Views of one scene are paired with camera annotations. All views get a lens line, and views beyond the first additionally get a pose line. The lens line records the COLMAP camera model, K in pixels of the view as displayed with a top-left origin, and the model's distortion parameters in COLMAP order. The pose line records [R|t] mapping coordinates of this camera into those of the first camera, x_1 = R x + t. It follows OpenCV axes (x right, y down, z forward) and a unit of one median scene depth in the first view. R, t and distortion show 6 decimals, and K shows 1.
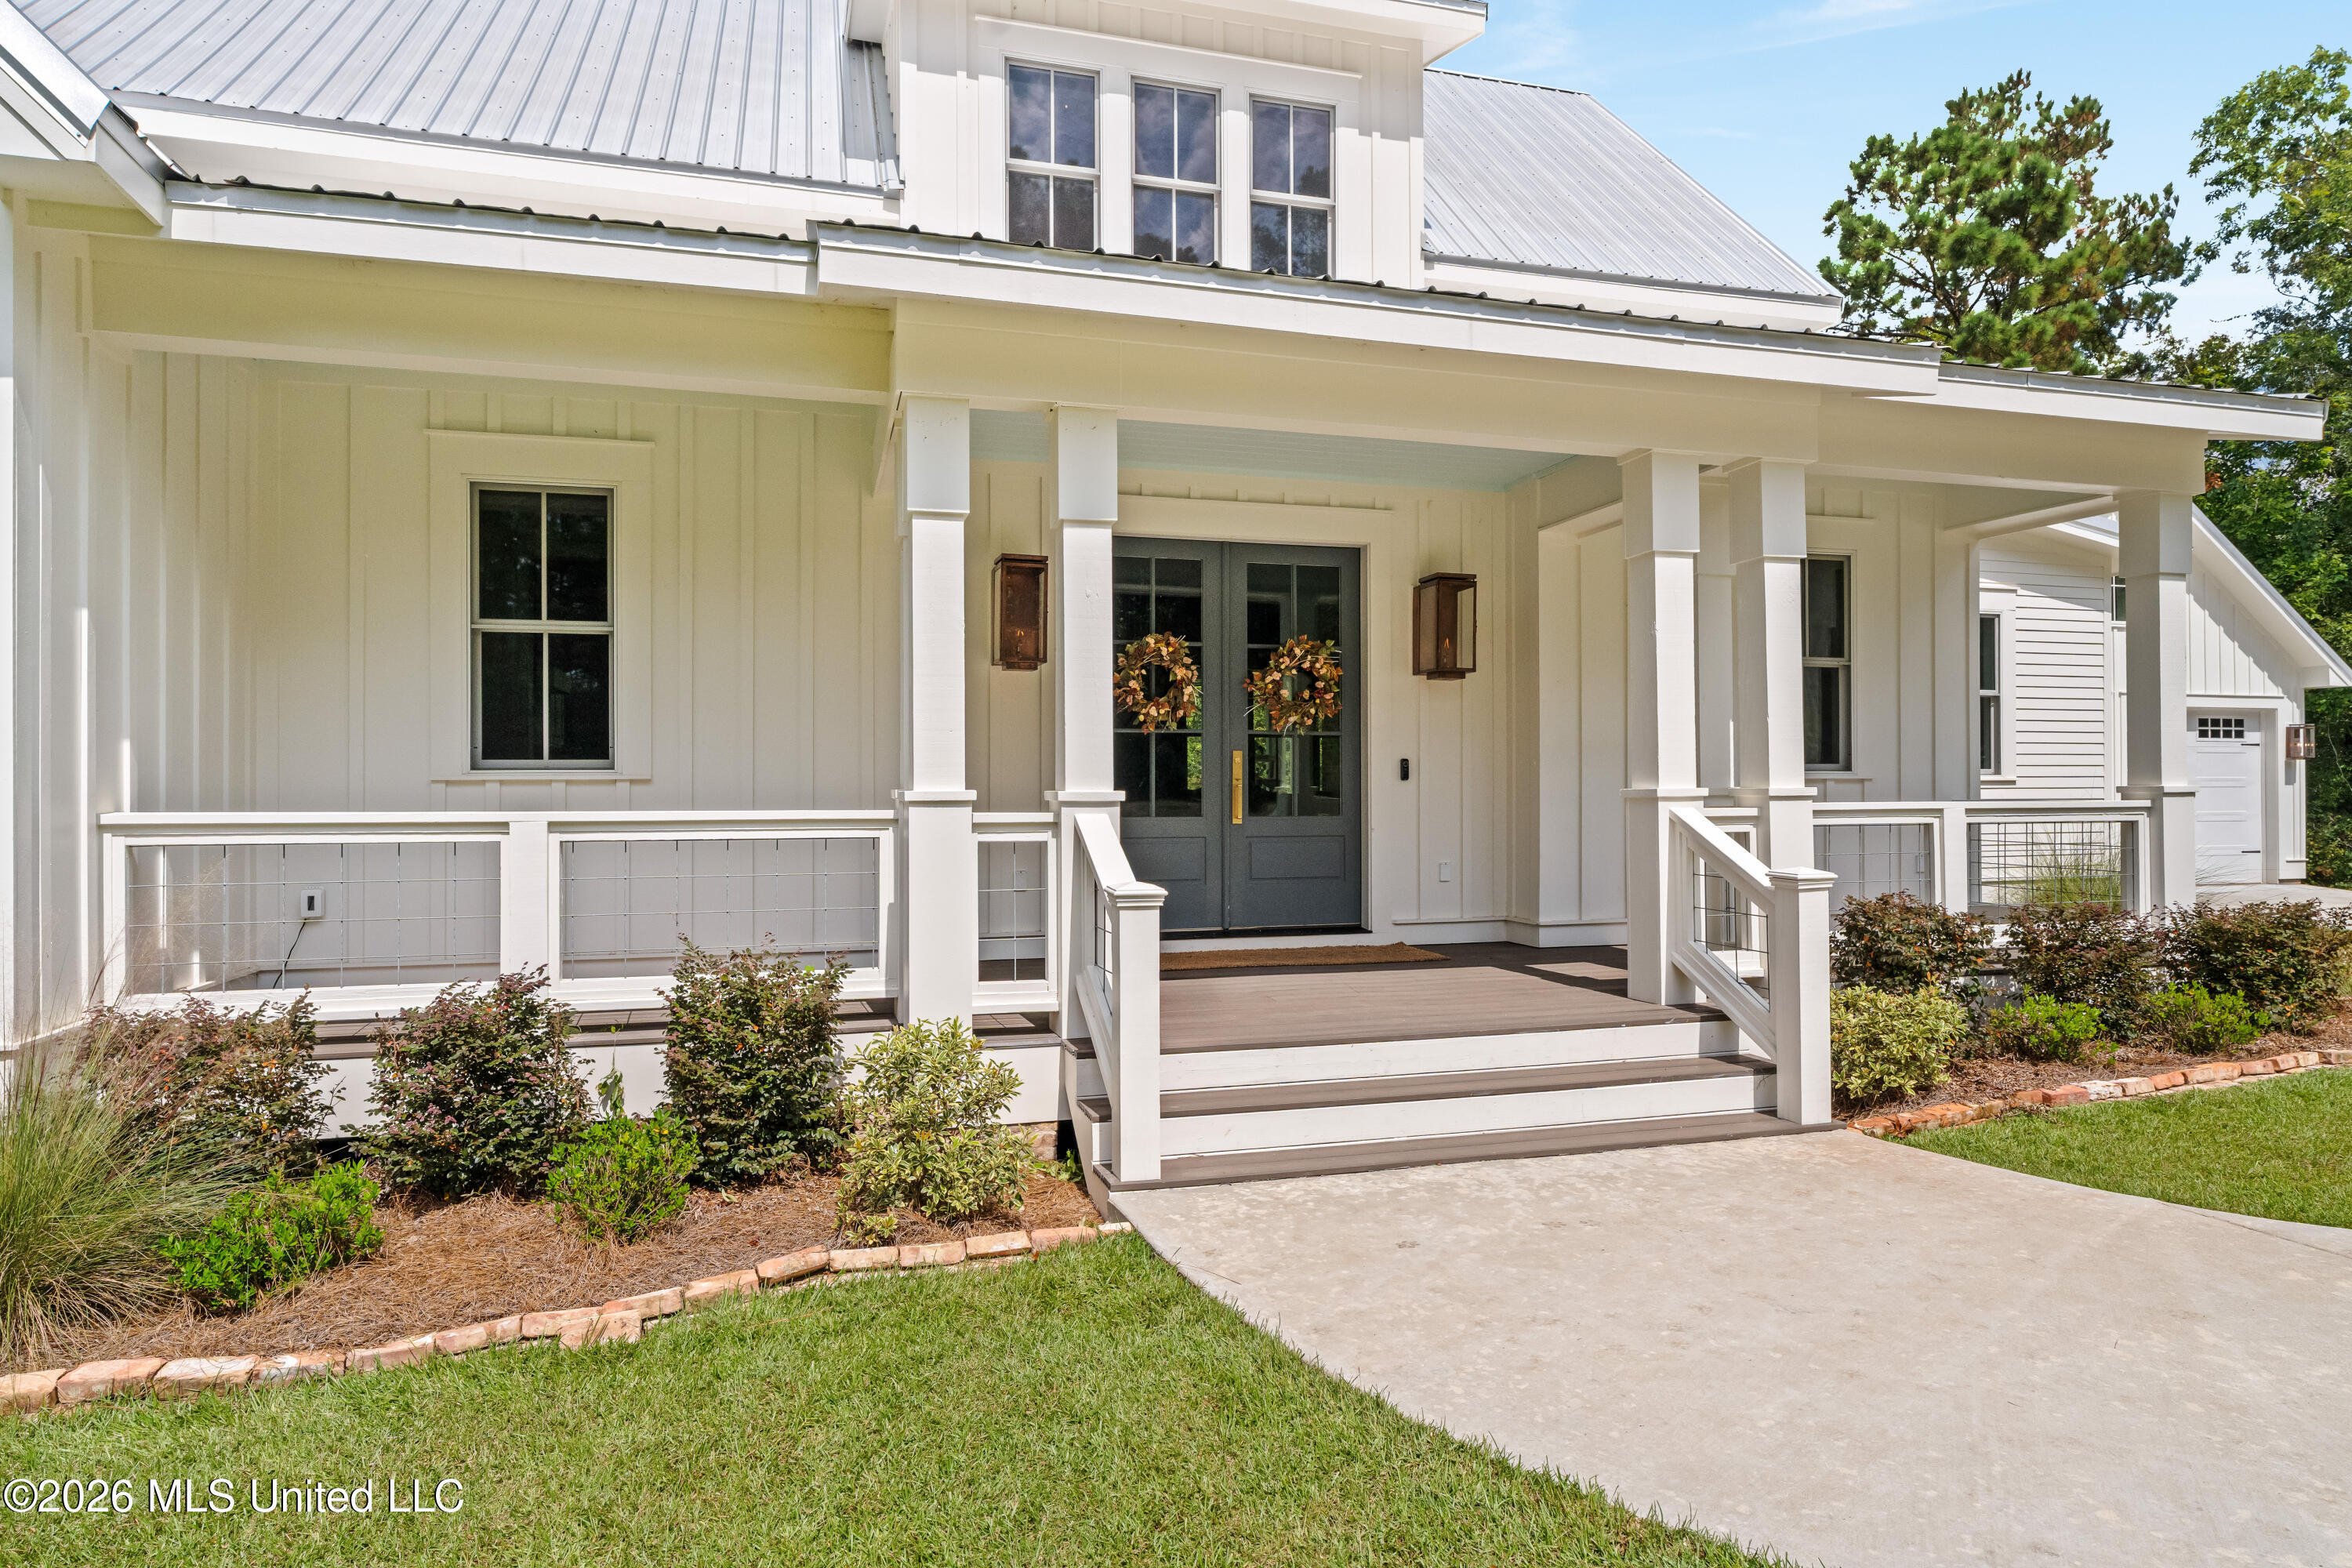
lens RADIAL K [[1234.2, 0, 1154.4], [0, 1234.2, 799.5], [0, 0, 1]] dist [-0.003387, 0.001044]
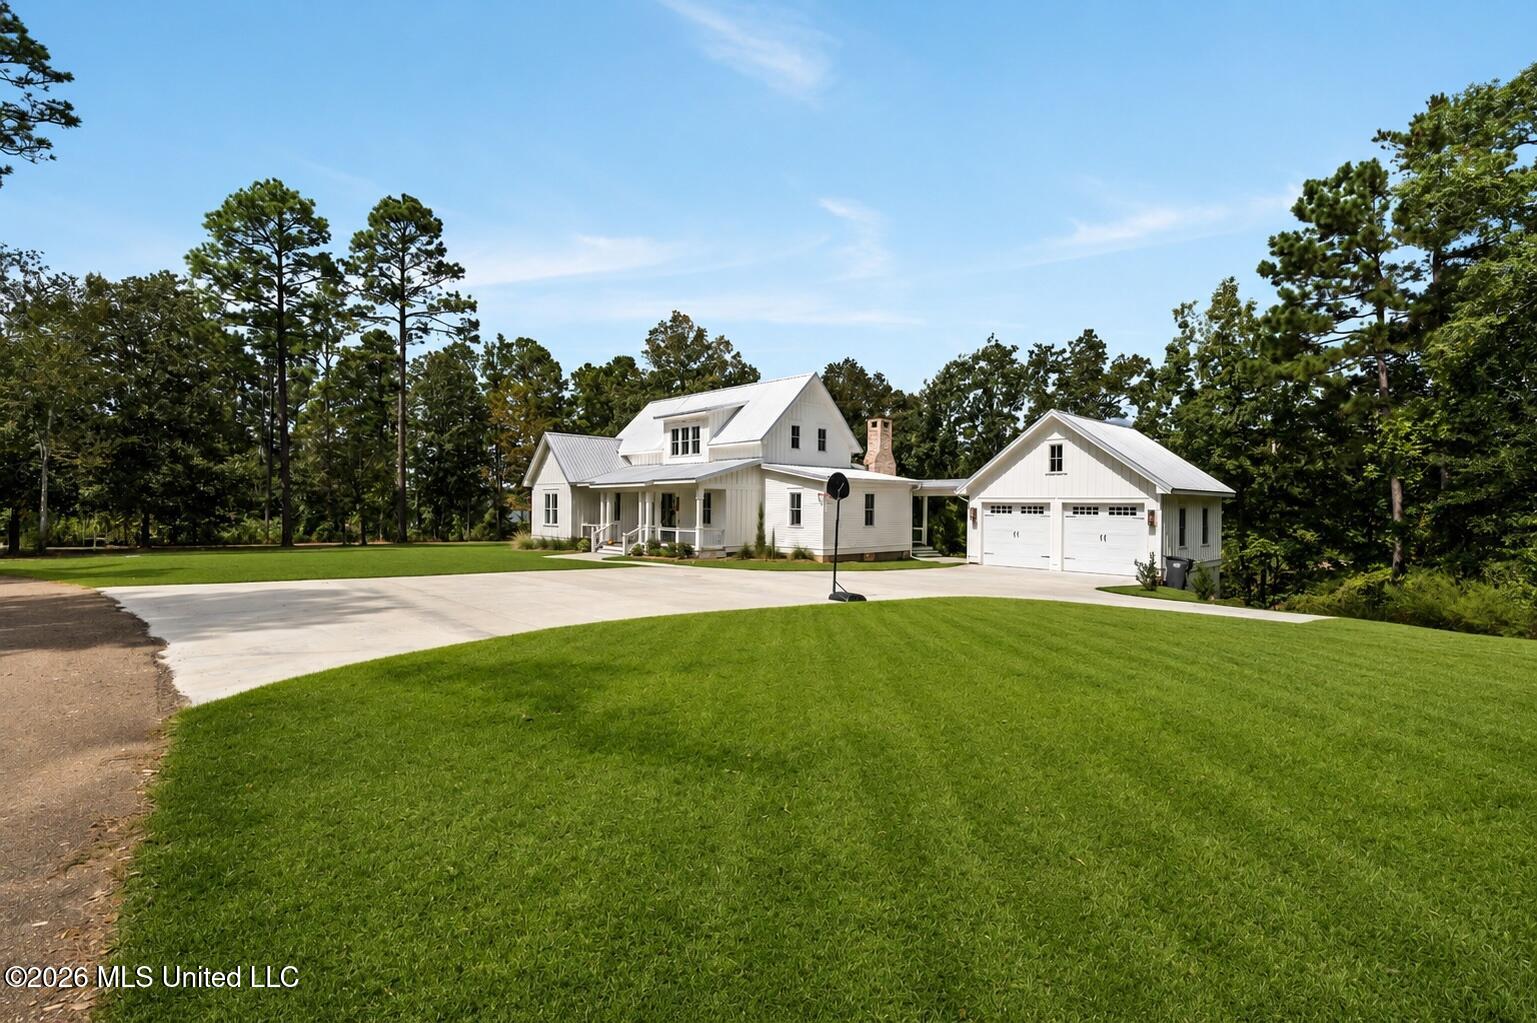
lens RADIAL K [[689.7, 0, 739.7], [0, 689.7, 508.4], [0, 0, 1]] dist [-0.000848, 0.000046]
pose [[0.479939, 0.003184, -0.877296, 3.644982], [-0.019405, 0.999787, -0.006987, -0.084822], [0.877087, 0.020378, 0.479899, -0.628957]]
